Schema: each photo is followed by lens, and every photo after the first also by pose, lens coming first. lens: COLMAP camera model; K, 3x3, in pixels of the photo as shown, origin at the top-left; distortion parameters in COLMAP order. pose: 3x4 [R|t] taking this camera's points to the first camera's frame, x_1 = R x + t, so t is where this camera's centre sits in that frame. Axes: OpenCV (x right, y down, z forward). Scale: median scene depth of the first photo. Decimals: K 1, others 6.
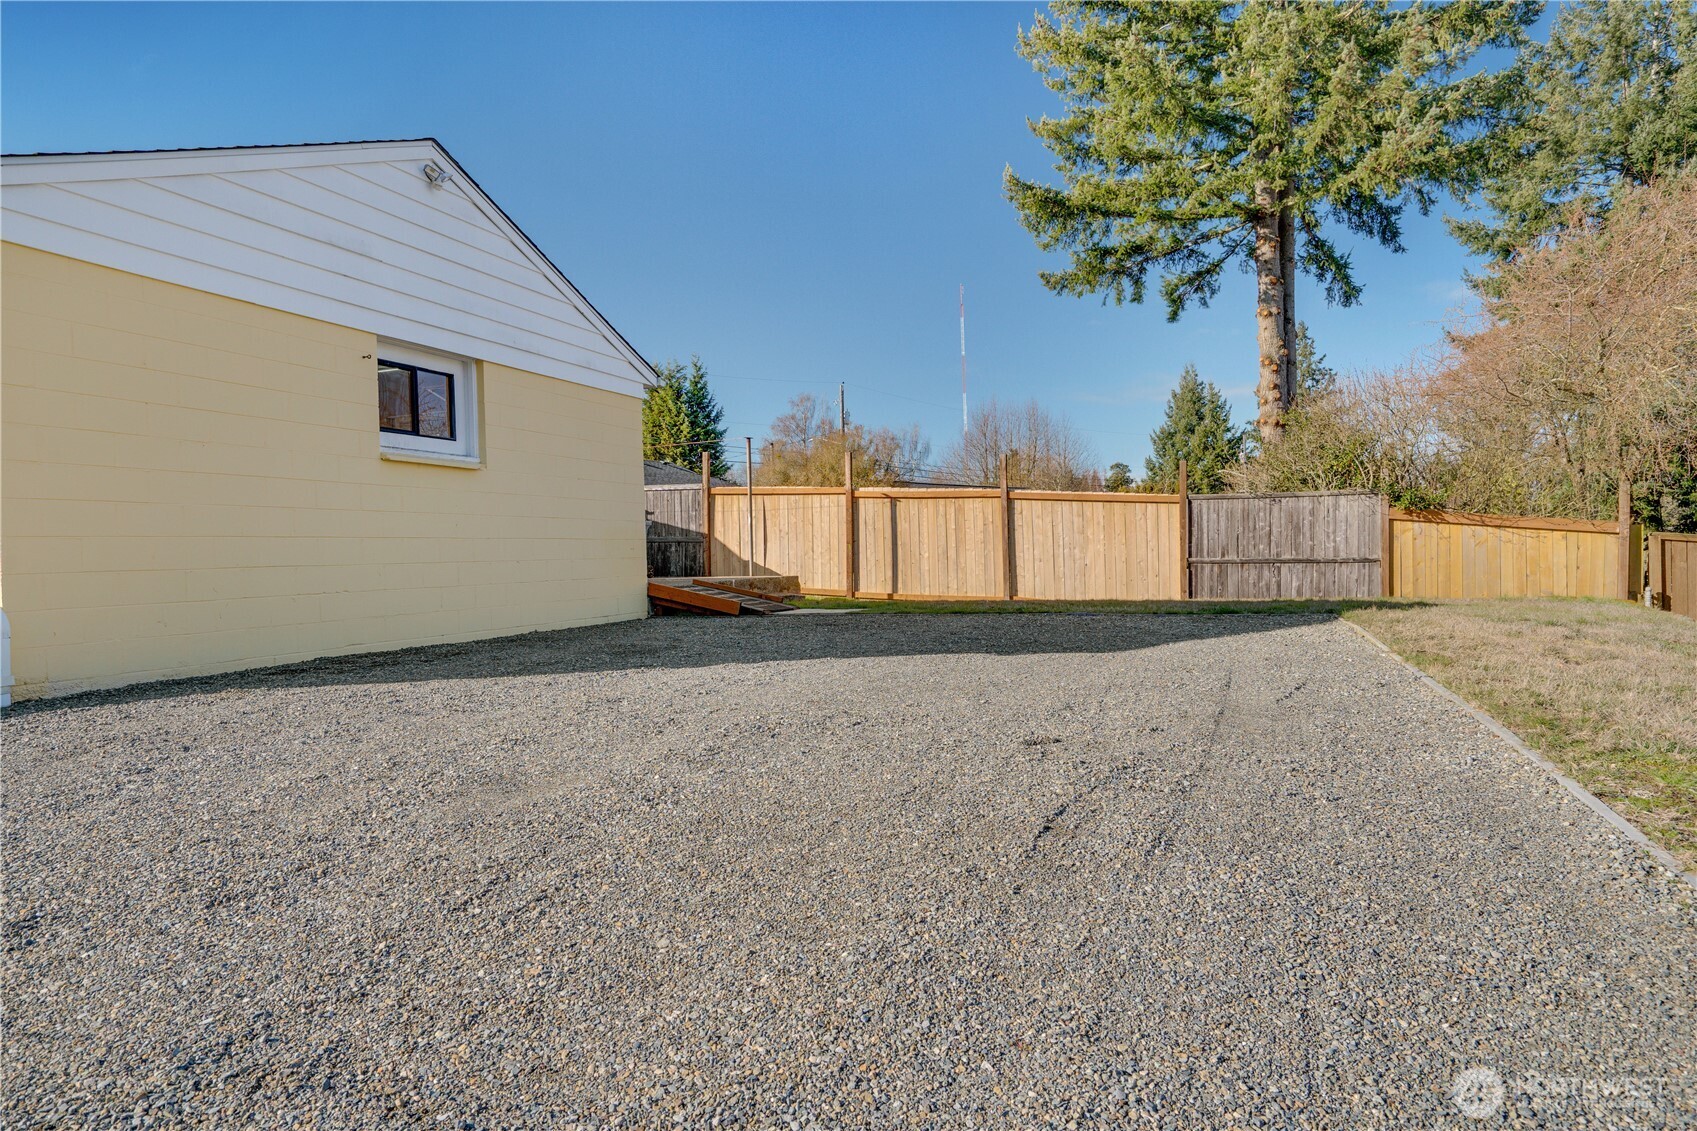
lens RADIAL K [[1035.3, 0, 848.5], [0, 1035.3, 565.5], [0, 0, 1]] dist [-0.031117, 0.000437]
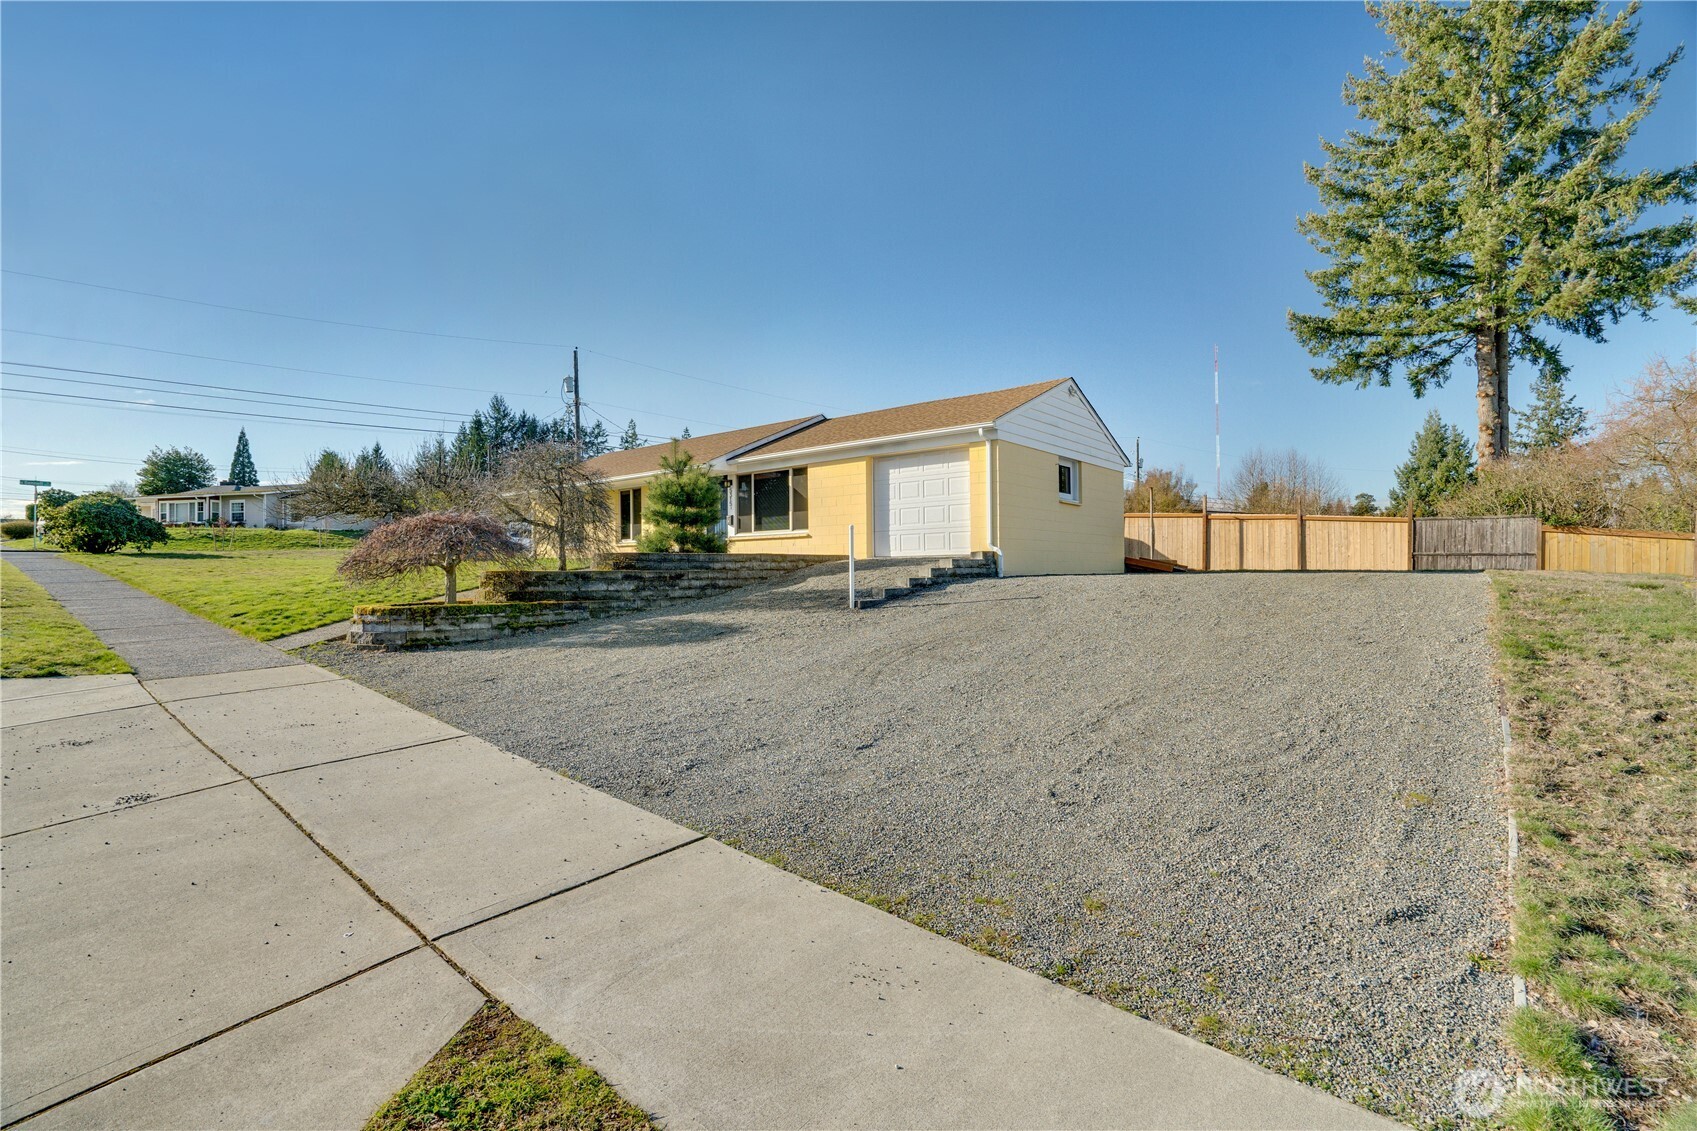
lens RADIAL K [[772.9, 0, 848.5], [0, 772.9, 565.5], [0, 0, 1]] dist [-0.057303, 0.016647]
pose [[0.941951, 0.020967, -0.335095, -0.080167], [-0.023755, 0.999709, -0.004222, 0.022219], [0.334909, 0.011937, 0.942175, -0.285622]]
